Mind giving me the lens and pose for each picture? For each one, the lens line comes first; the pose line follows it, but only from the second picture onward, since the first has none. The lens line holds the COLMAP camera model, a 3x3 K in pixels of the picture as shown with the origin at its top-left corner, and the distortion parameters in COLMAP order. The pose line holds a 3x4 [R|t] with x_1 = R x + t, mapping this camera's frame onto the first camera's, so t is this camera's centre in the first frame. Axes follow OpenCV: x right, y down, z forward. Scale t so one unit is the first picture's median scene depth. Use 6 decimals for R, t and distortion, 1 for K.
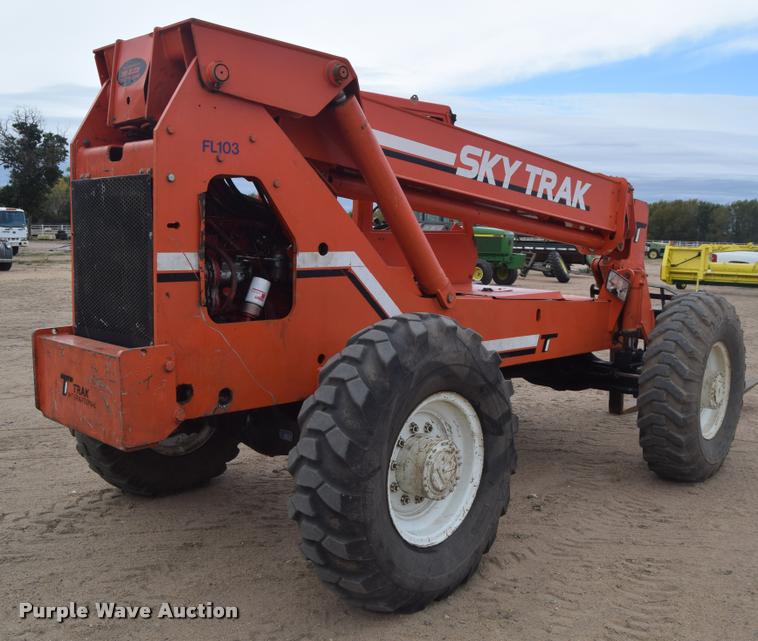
lens RADIAL K [[829.4, 0, 371.3], [0, 829.4, 308.2], [0, 0, 1]] dist [-0.094232, 0.000000]
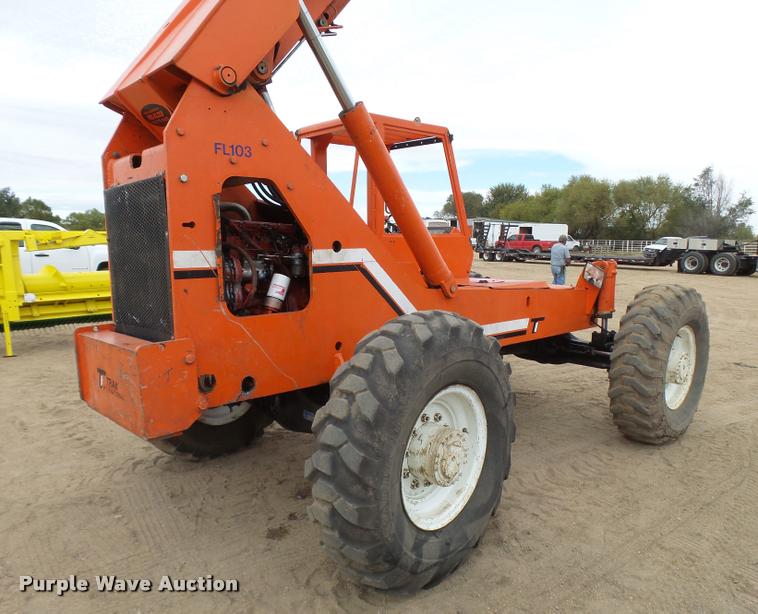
lens RADIAL K [[580.6, 0, 377.0], [0, 580.6, 316.6], [0, 0, 1]] dist [-0.024057, 0.011341]
pose [[0.999191, -0.028555, -0.028333, 0.014573], [0.029214, 0.999305, 0.023149, 0.005320], [0.027653, -0.023958, 0.999330, 0.231562]]
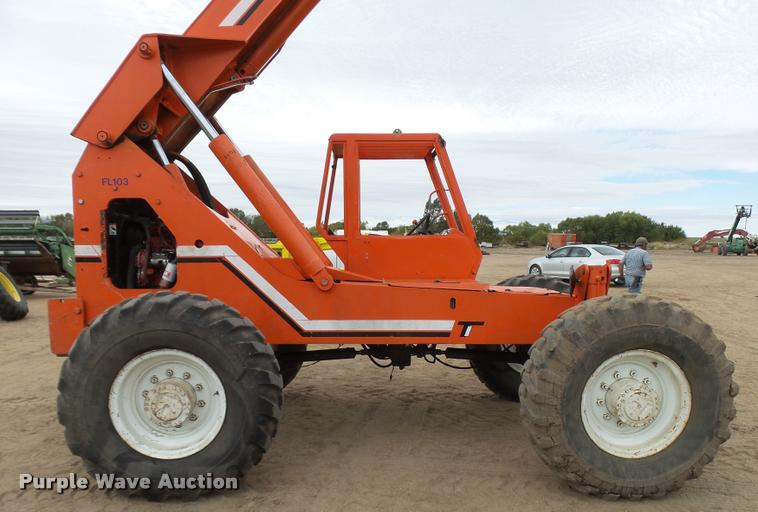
lens RADIAL K [[538.8, 0, 375.4], [0, 538.8, 298.1], [0, 0, 1]] dist [-0.012681, 0.009566]
pose [[0.725112, 0.033064, -0.687836, 0.848275], [-0.053284, 0.998546, -0.008171, 0.017245], [0.686566, 0.042576, 0.725820, 0.524409]]
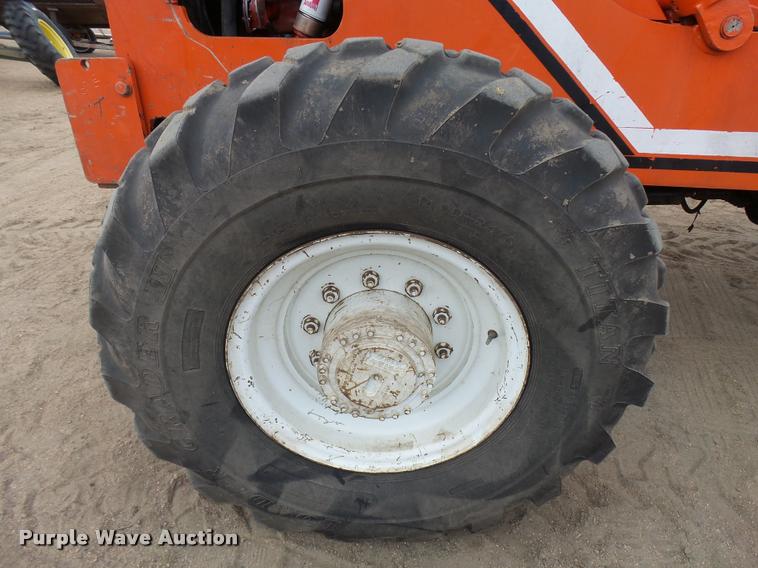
lens RADIAL K [[520.4, 0, 379.7], [0, 520.4, 288.4], [0, 0, 1]] dist [-0.018931, 0.003837]
pose [[0.640629, 0.348648, -0.684134, 0.259551], [-0.076781, 0.915594, 0.394706, 0.028060], [0.764002, -0.200332, 0.613325, 0.732706]]
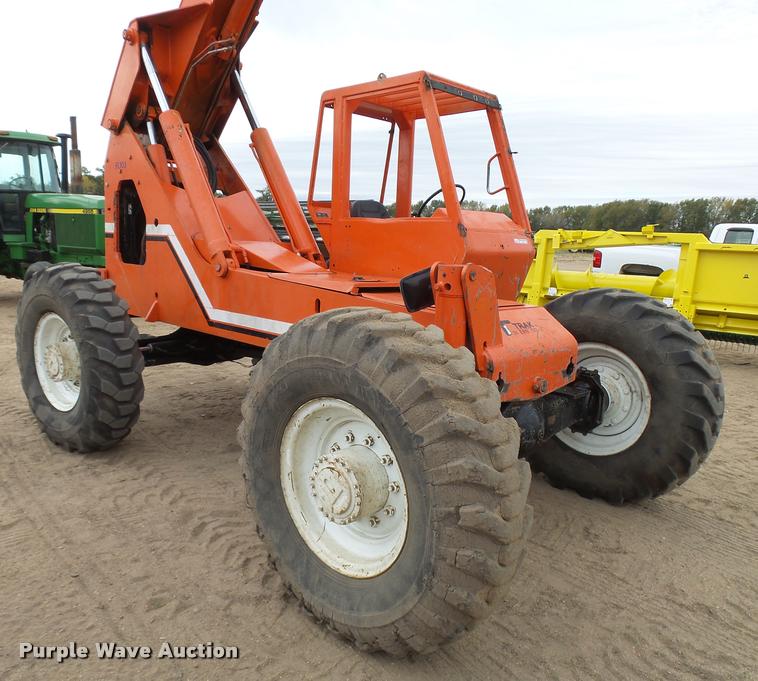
lens RADIAL K [[641.0, 0, 357.0], [0, 641.0, 355.5], [0, 0, 1]] dist [-0.008137, -0.010411]
pose [[0.006448, 0.150652, -0.988566, 1.154772], [-0.147023, 0.977986, 0.148080, -0.061852], [0.989112, 0.144387, 0.028456, 1.378914]]
